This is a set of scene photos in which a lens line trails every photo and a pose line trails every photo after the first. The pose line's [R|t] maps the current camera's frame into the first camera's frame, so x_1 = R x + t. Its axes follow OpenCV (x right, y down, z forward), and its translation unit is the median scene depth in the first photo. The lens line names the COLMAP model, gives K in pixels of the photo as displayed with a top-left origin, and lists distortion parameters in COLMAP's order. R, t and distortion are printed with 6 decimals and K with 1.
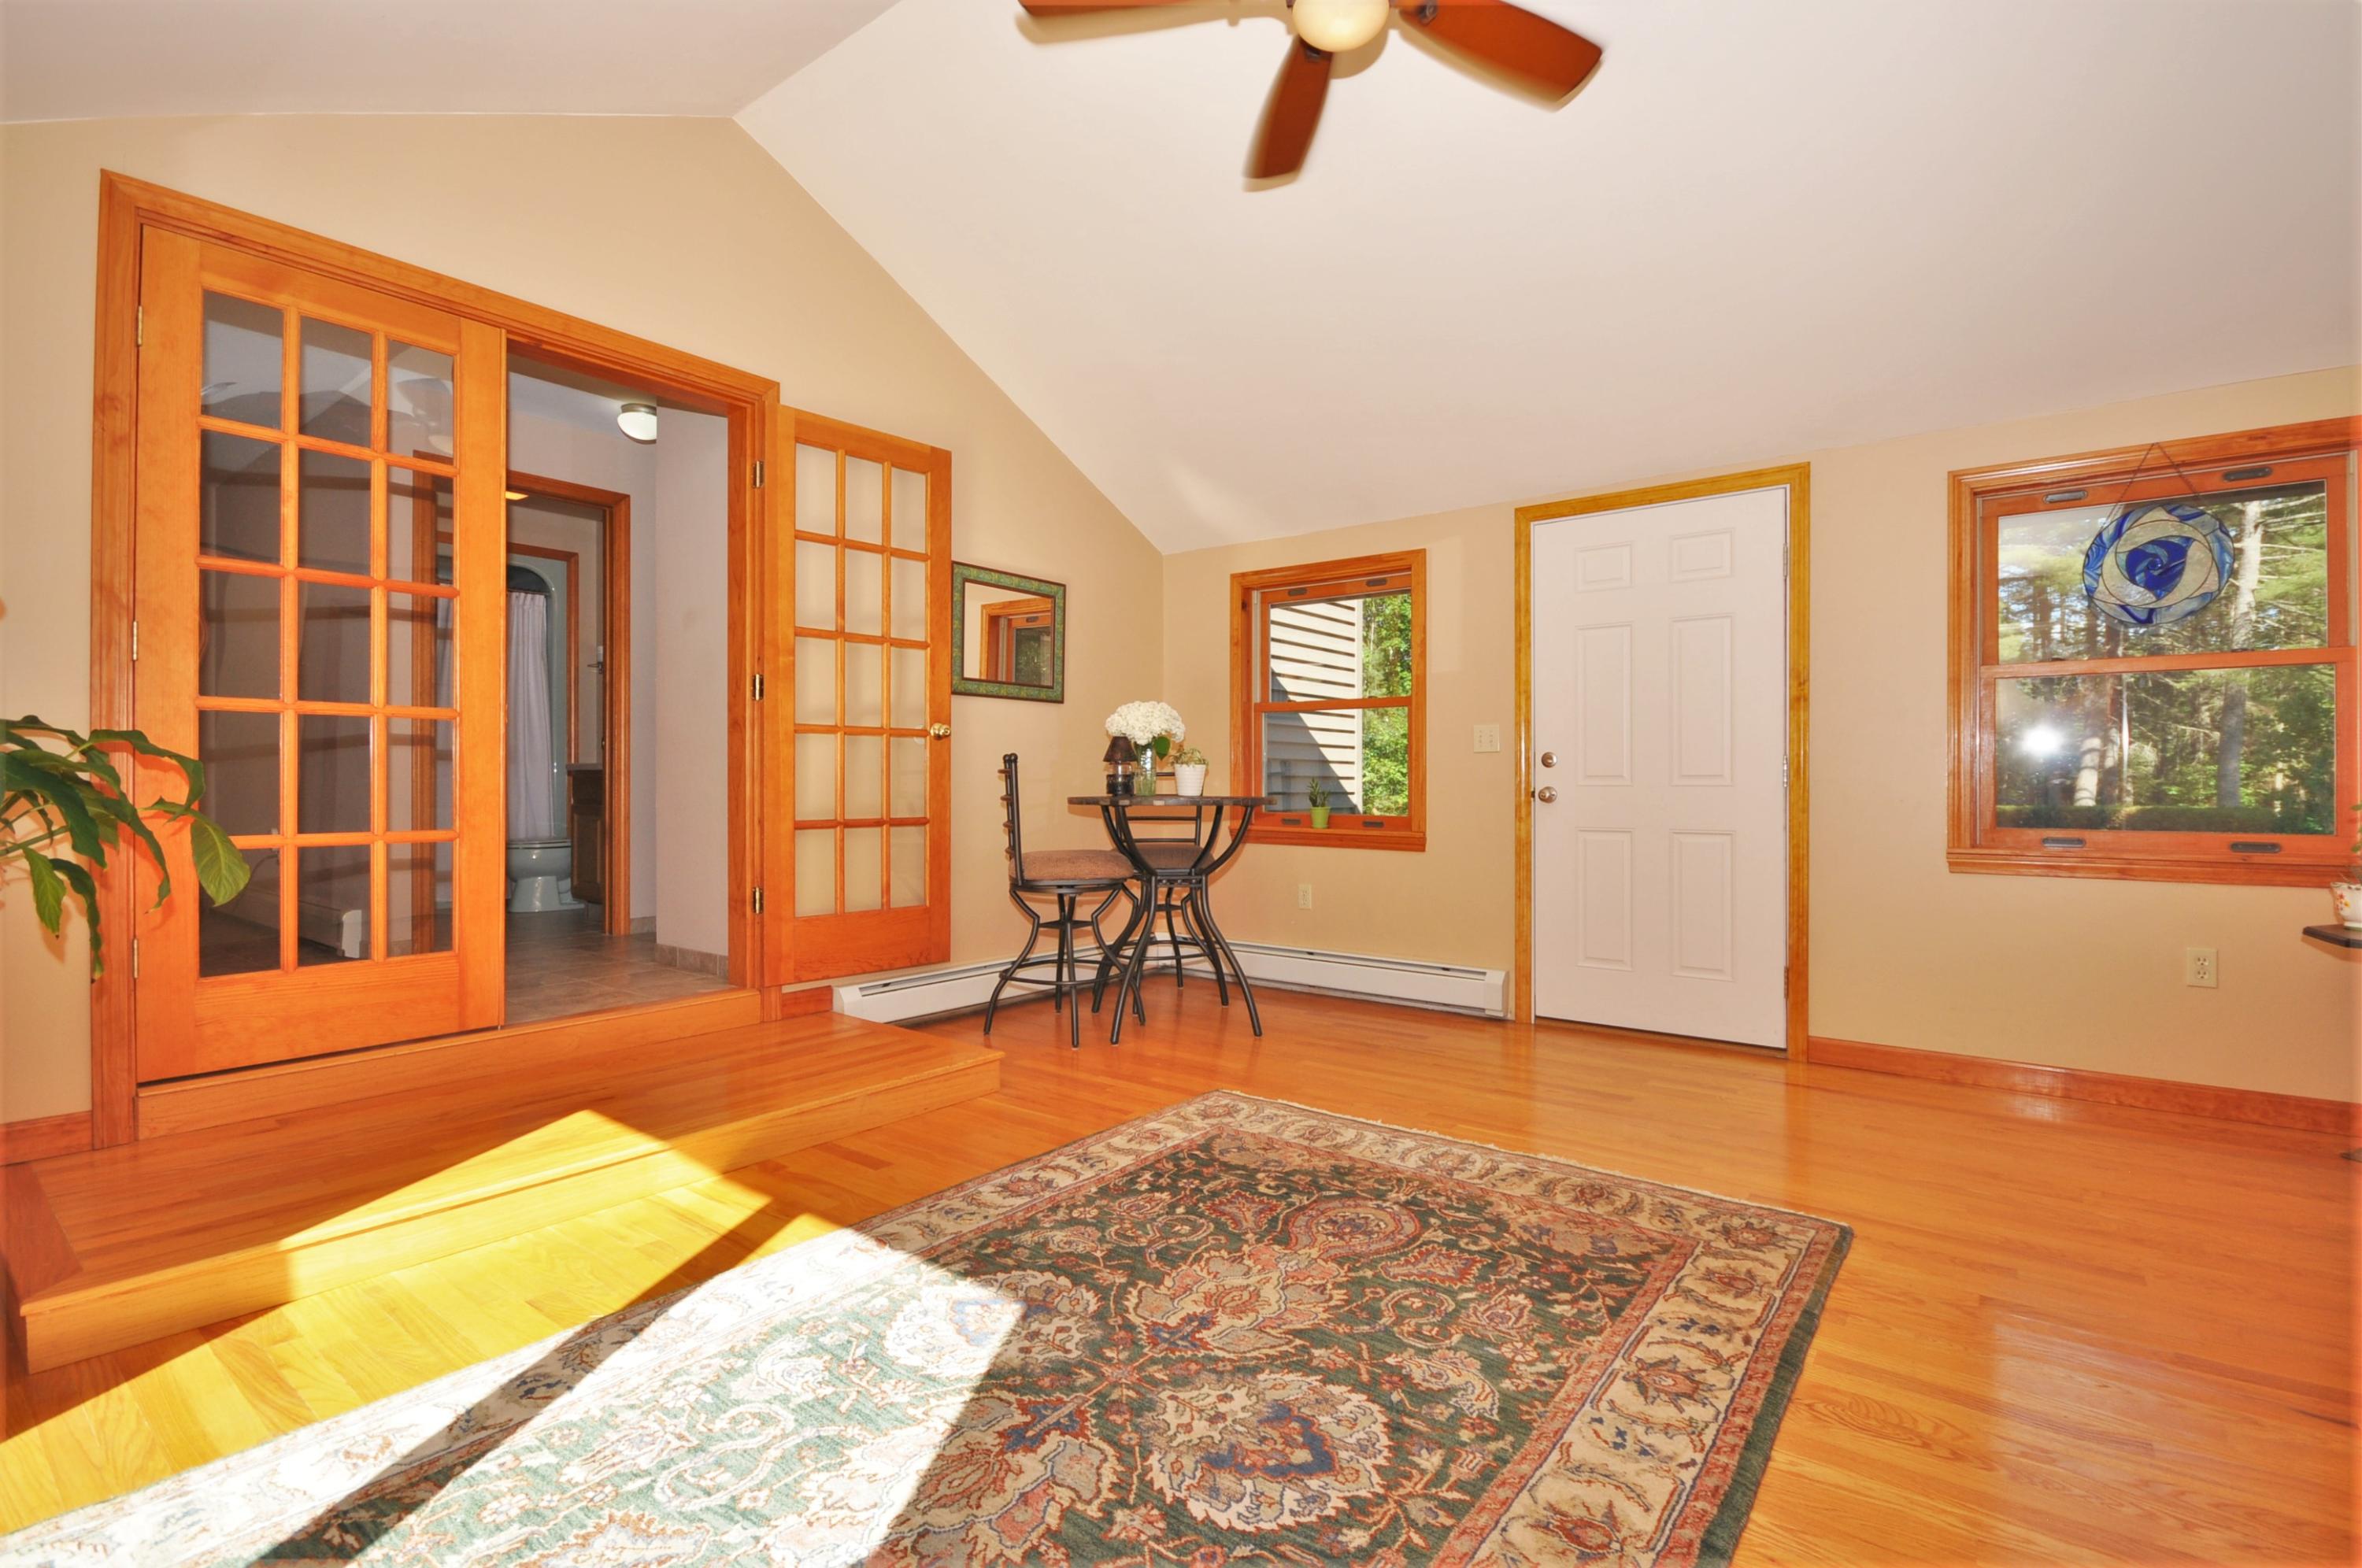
lens RADIAL K [[1035.7, 0, 1191.7], [0, 1035.7, 789.8], [0, 0, 1]] dist [-0.011080, 0.000883]
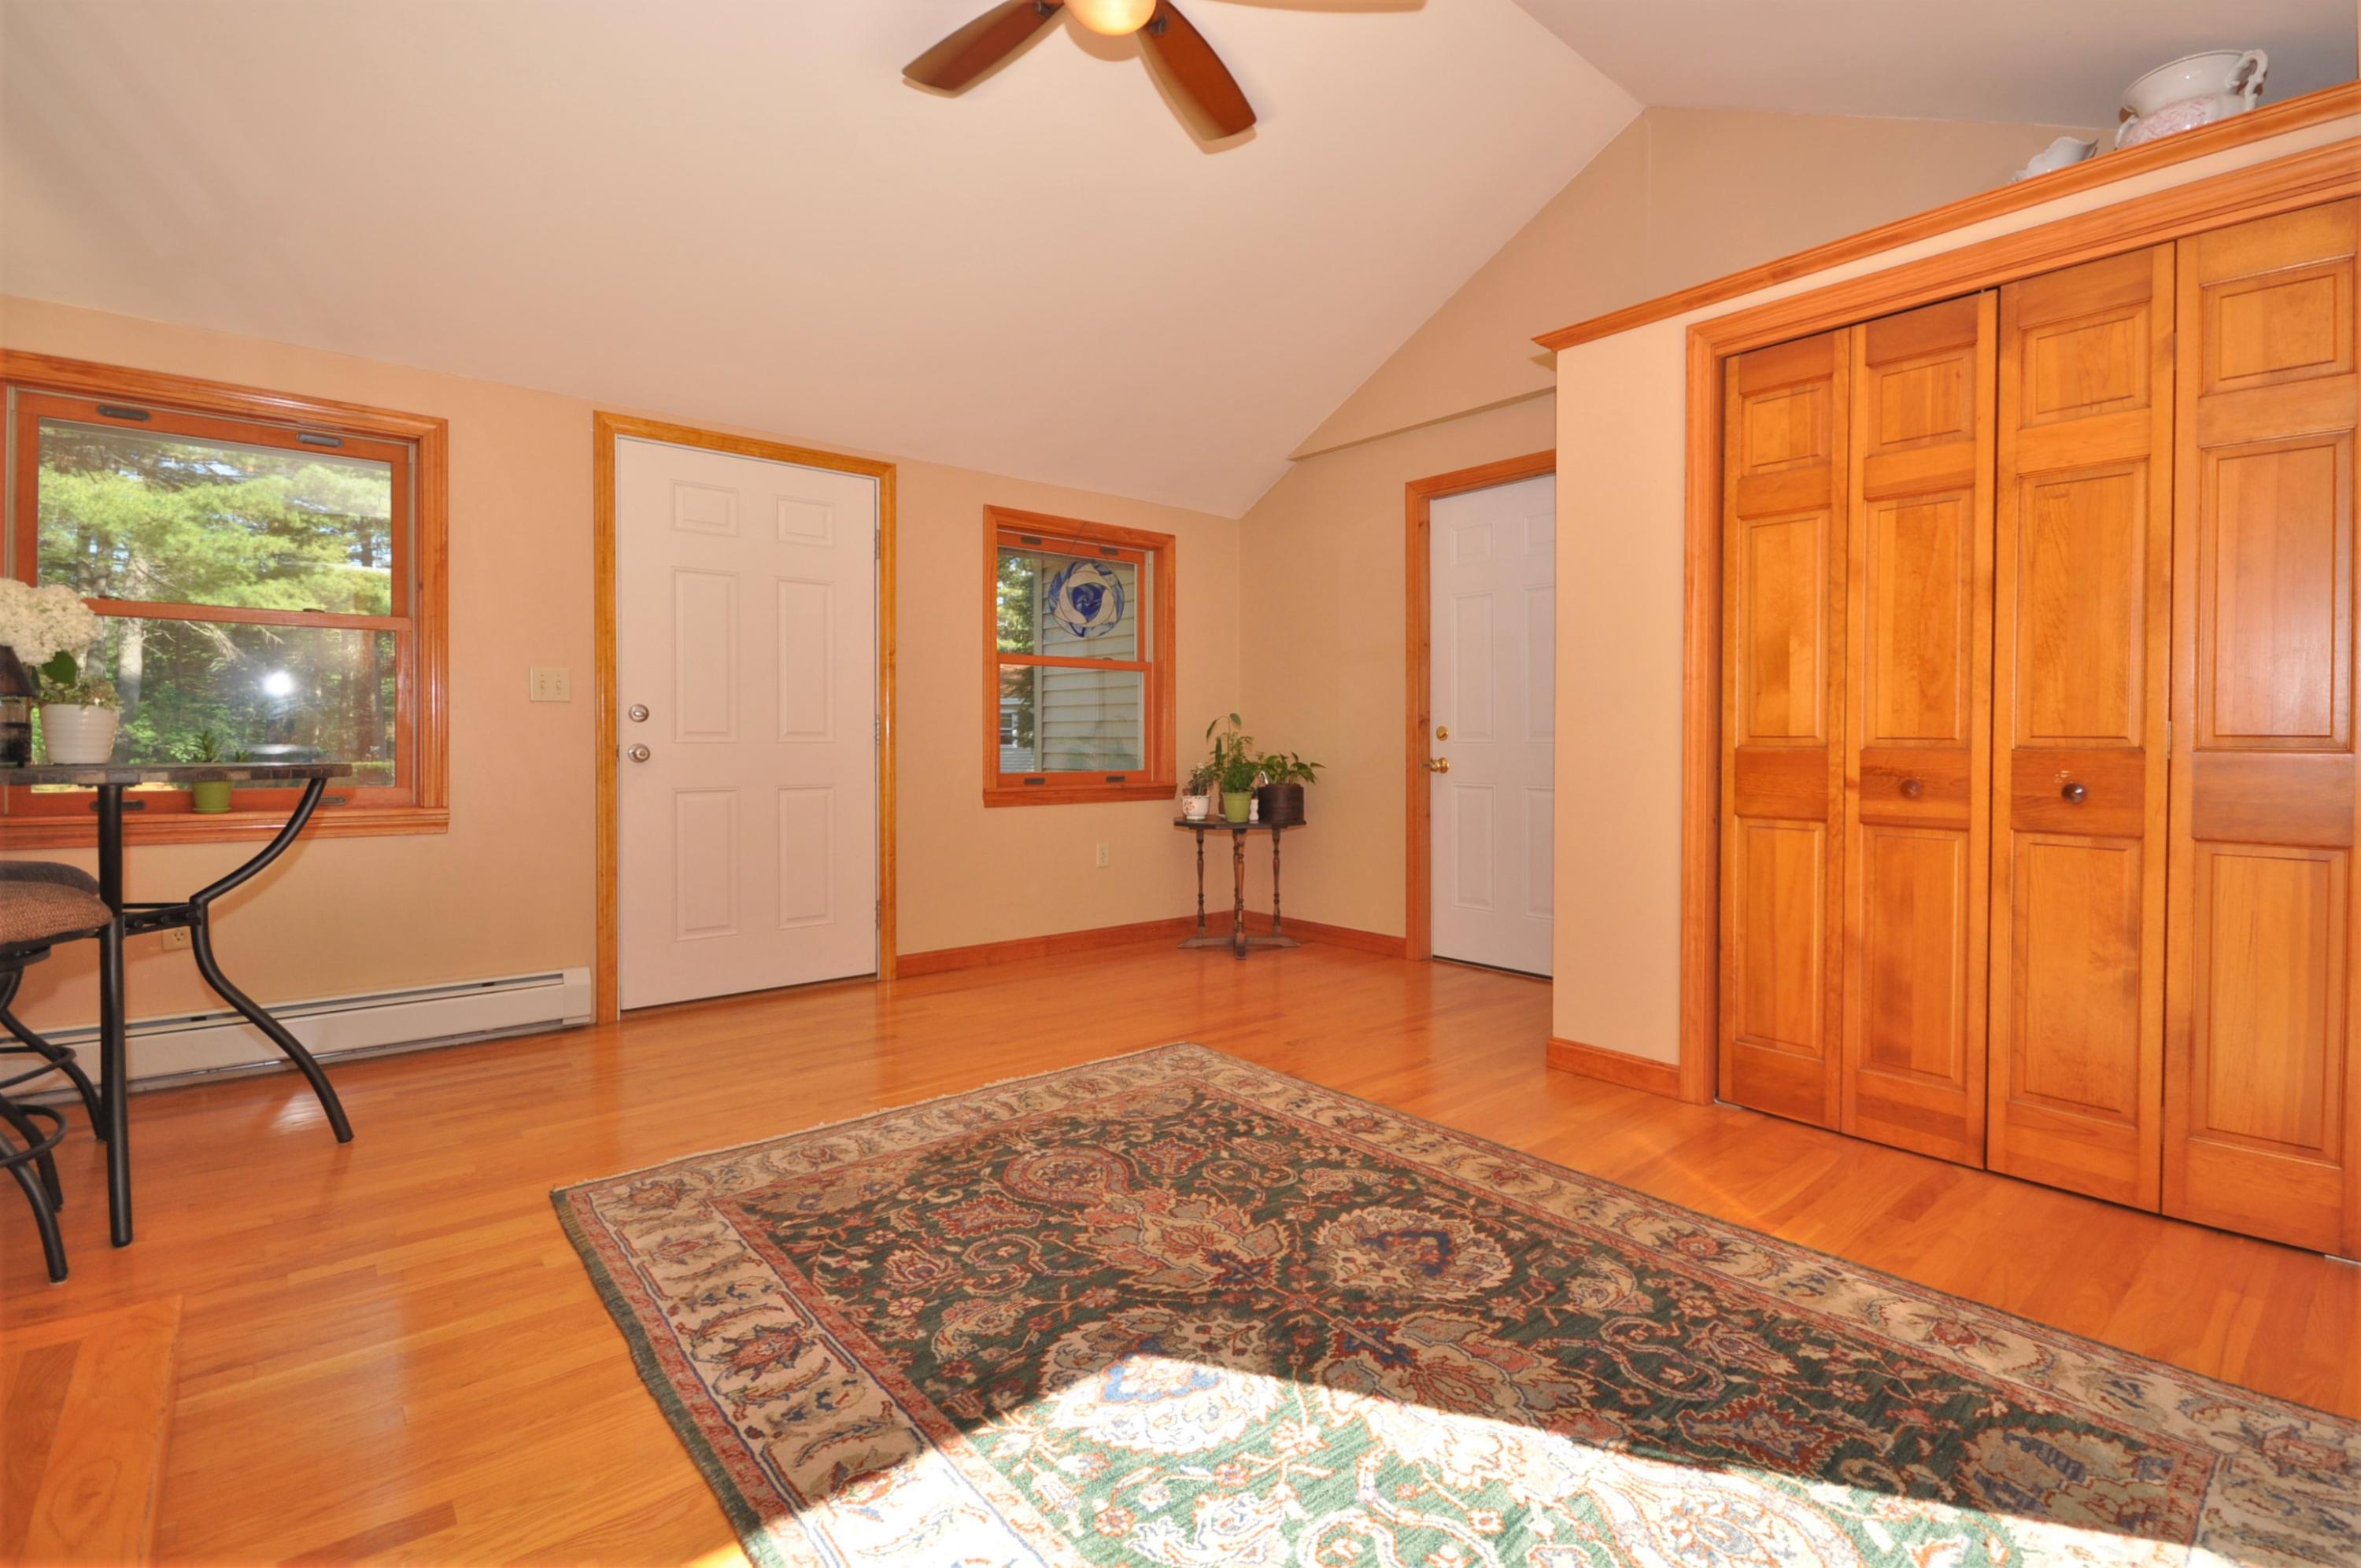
lens RADIAL K [[1114.9, 0, 1189.8], [0, 1114.9, 759.1], [0, 0, 1]] dist [-0.005795, 0.000138]
pose [[0.204154, -0.017911, 0.978775, -0.907246], [0.004300, 0.999839, 0.017399, -0.008817], [-0.978929, 0.000657, 0.204198, 0.663245]]
